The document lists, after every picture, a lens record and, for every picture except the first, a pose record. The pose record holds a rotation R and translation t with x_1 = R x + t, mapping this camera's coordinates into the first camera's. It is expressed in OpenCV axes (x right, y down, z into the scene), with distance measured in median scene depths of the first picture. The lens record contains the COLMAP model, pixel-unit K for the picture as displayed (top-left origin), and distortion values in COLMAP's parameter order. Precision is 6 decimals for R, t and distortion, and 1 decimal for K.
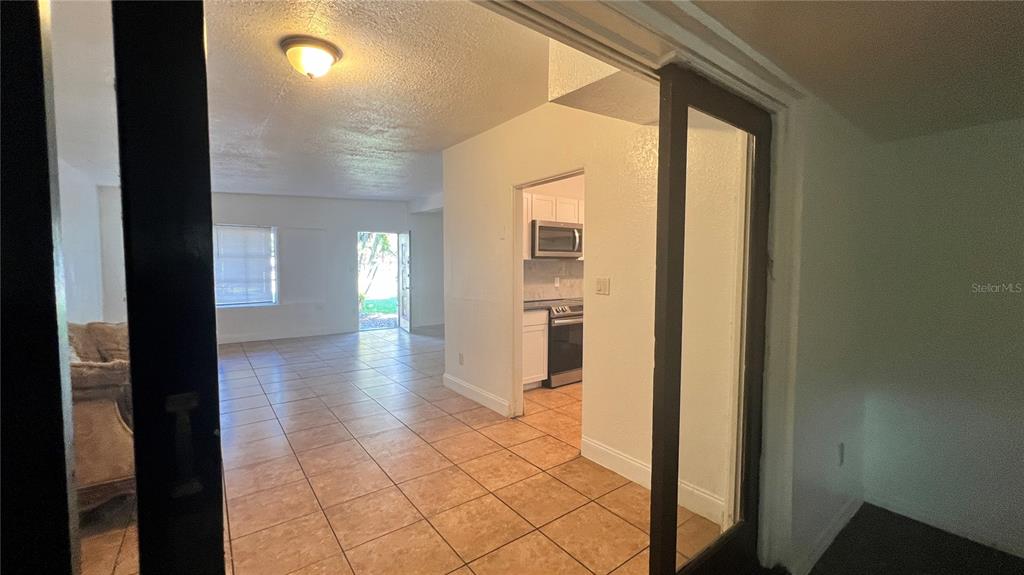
lens RADIAL K [[408.9, 0, 511.4], [0, 408.9, 288.6], [0, 0, 1]] dist [-0.000022, 0.000618]
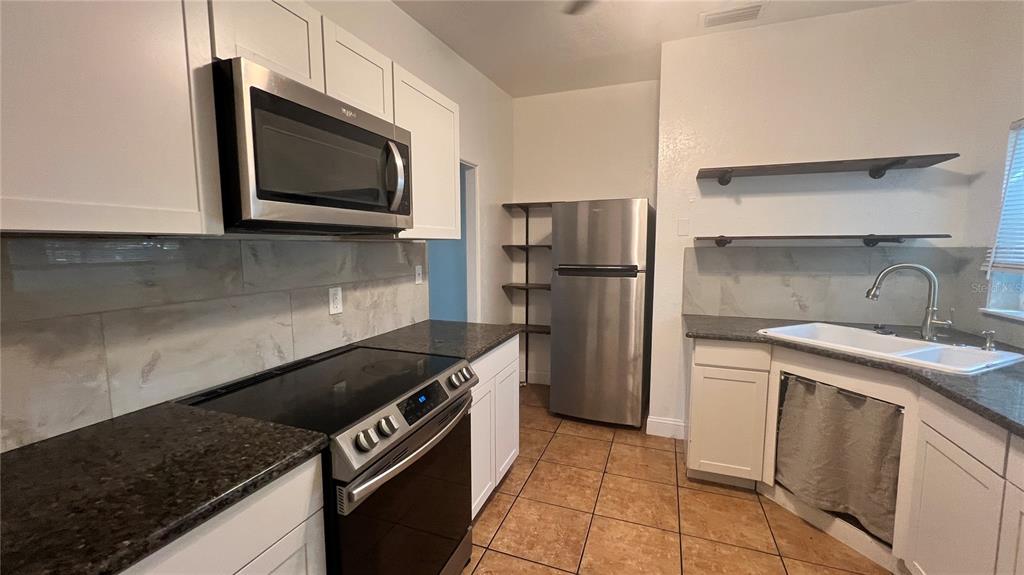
lens RADIAL K [[408.9, 0, 510.6], [0, 408.9, 286.7], [0, 0, 1]] dist [-0.000022, 0.000618]
pose [[0.845393, -0.058233, 0.530960, 0.057172], [0.031055, 0.997716, 0.059979, -0.047324], [-0.533241, -0.034217, 0.845271, 0.670366]]
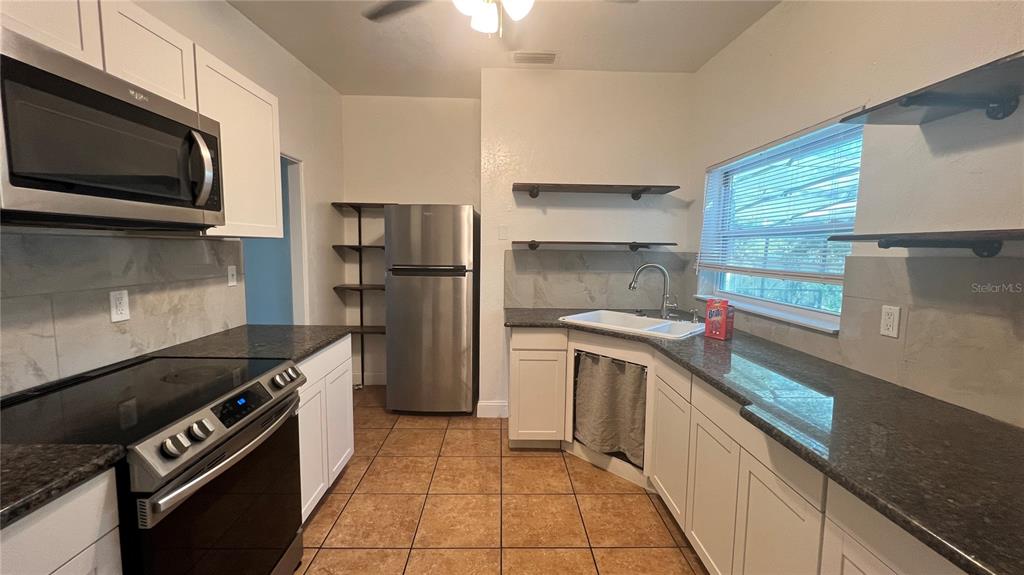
lens RADIAL K [[408.9, 0, 510.6], [0, 408.9, 287.4], [0, 0, 1]] dist [-0.000022, 0.000618]
pose [[0.585627, -0.072560, 0.807326, 0.040791], [0.028054, 0.997203, 0.069276, -0.045341], [-0.810095, -0.017922, 0.586025, 0.632838]]
